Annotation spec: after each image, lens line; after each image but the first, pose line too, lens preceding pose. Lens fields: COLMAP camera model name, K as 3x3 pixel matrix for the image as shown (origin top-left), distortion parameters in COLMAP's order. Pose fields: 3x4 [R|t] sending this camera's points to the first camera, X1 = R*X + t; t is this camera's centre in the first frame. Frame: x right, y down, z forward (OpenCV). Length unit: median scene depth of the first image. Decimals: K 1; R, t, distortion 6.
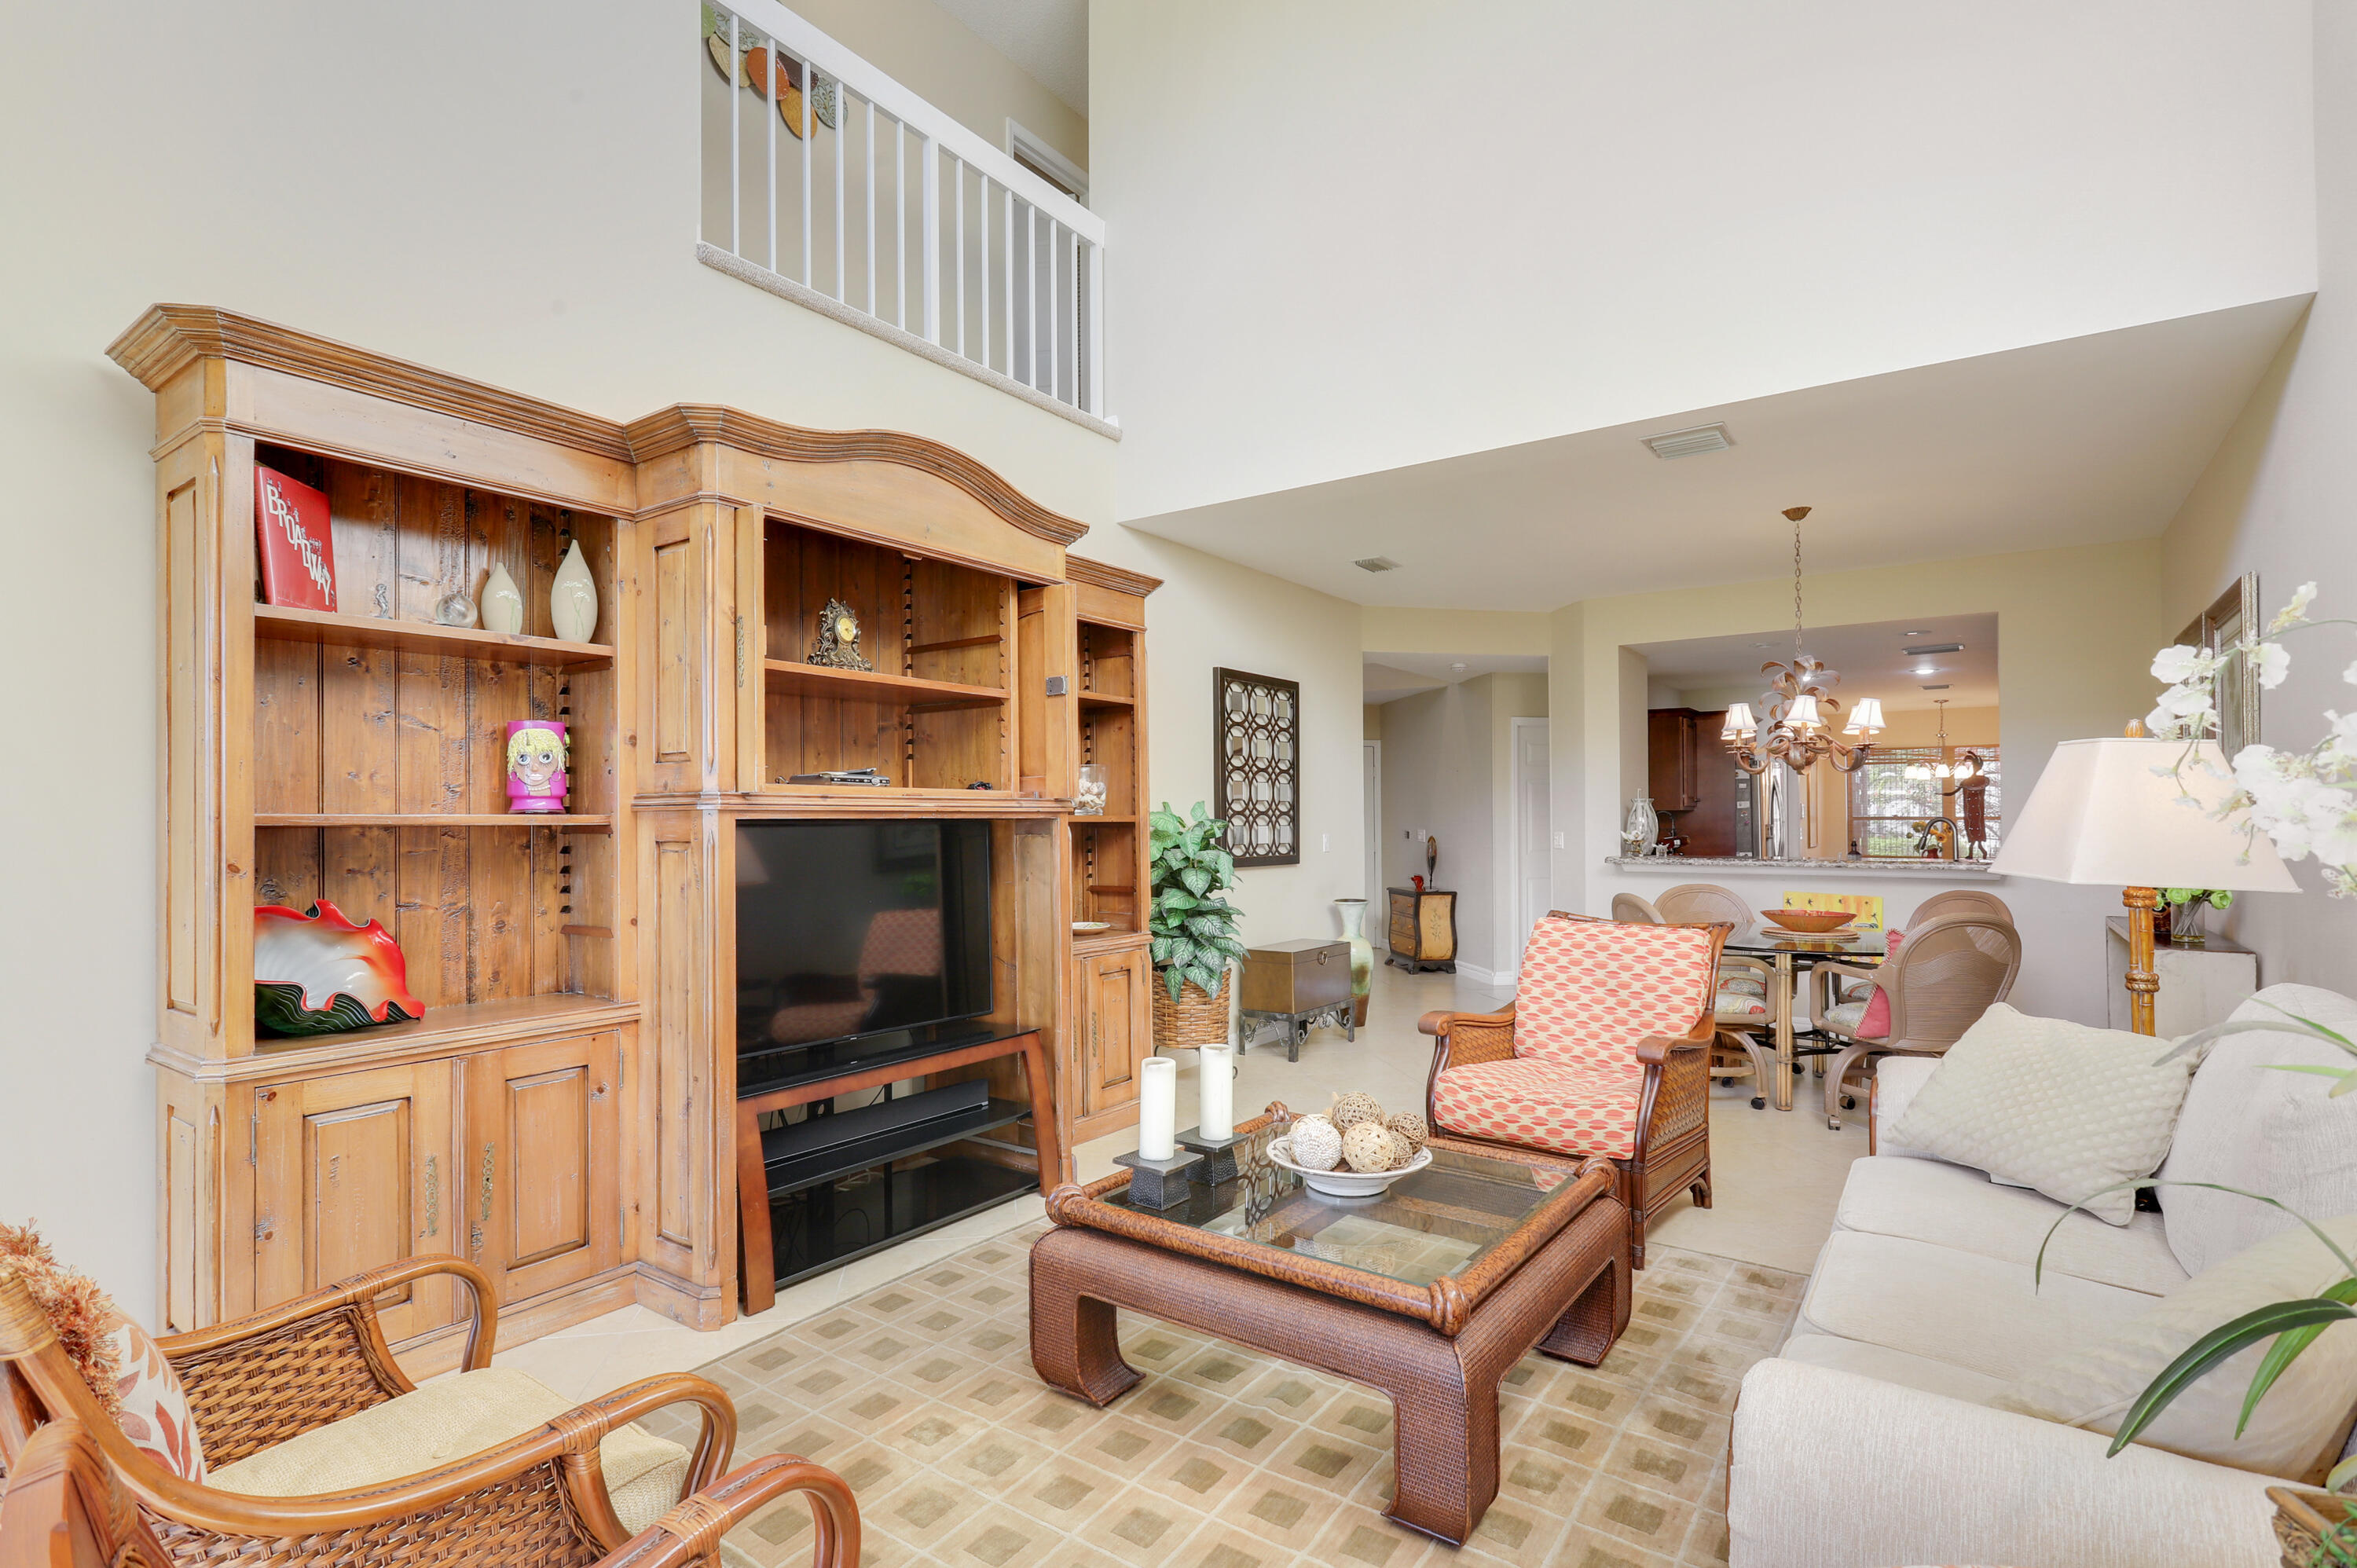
lens RADIAL K [[1145.4, 0, 1174.0], [0, 1145.4, 803.5], [0, 0, 1]] dist [0.002754, 0.002485]
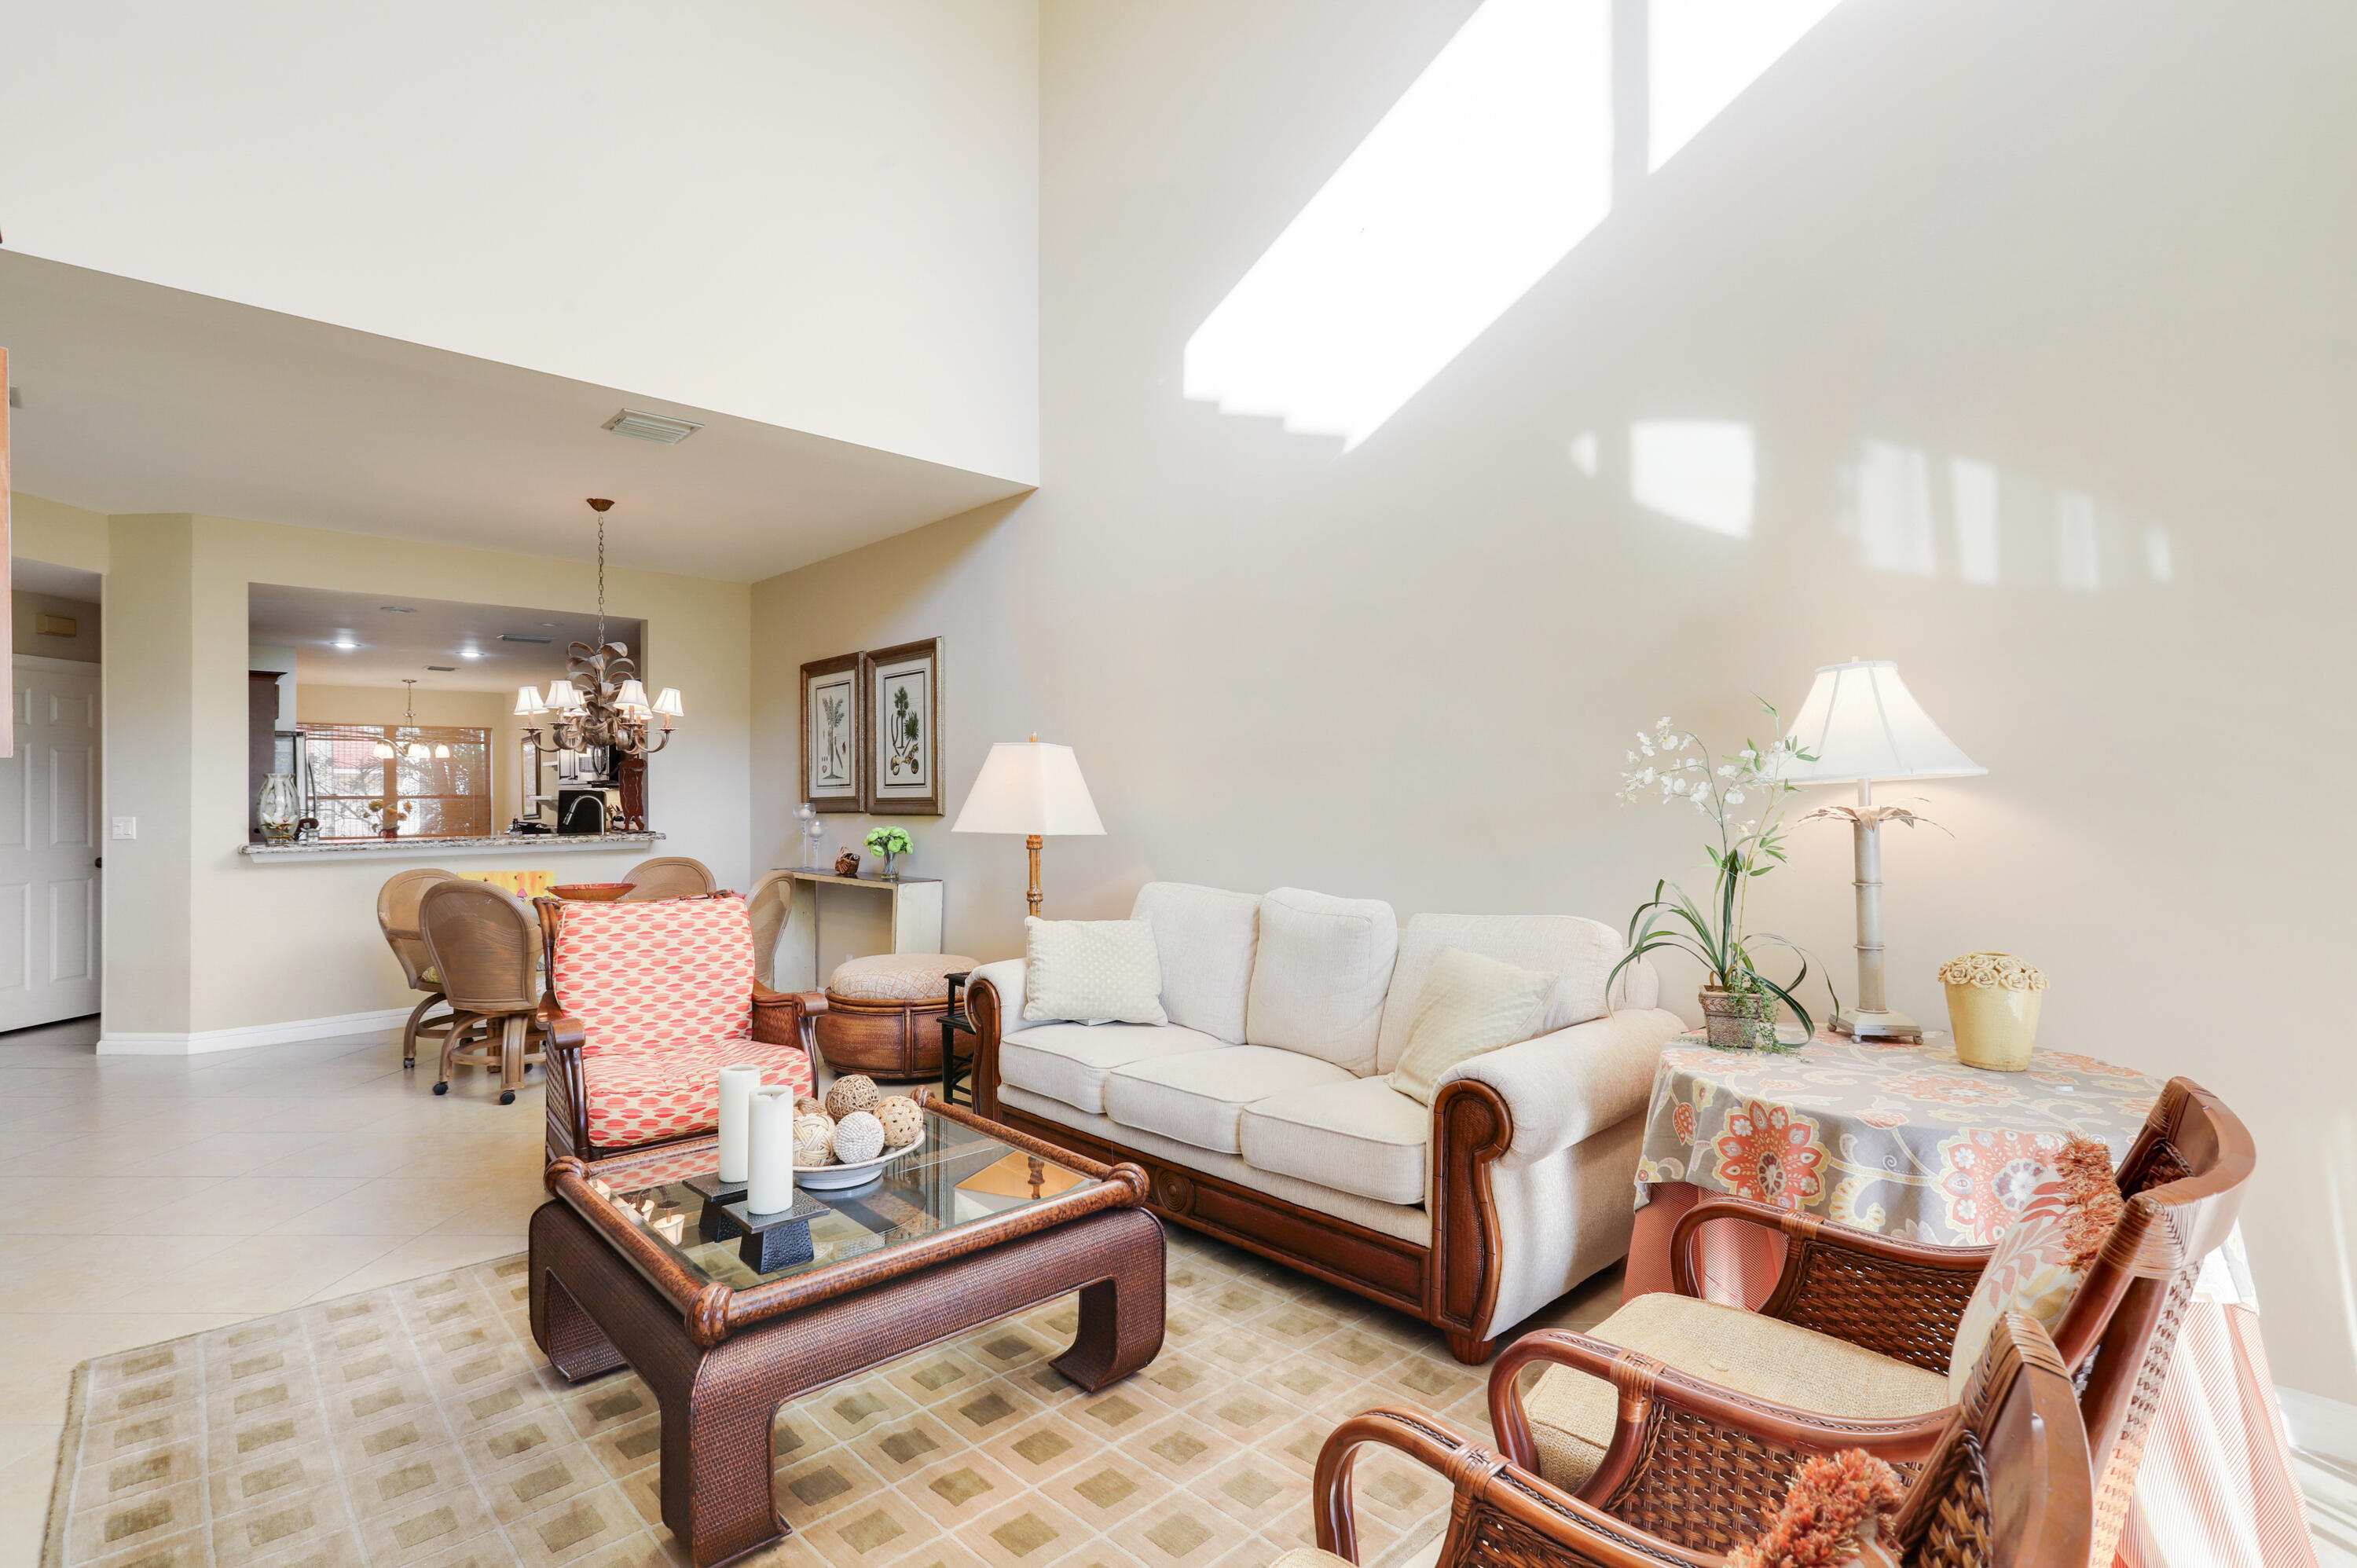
lens RADIAL K [[1145.4, 0, 1180.5], [0, 1145.4, 785.7], [0, 0, 1]] dist [0.002754, 0.002485]
pose [[0.178591, 0.006641, 0.983901, -0.525142], [-0.009454, 0.999943, -0.005033, 0.005765], [-0.983878, -0.008403, 0.178643, 0.391195]]
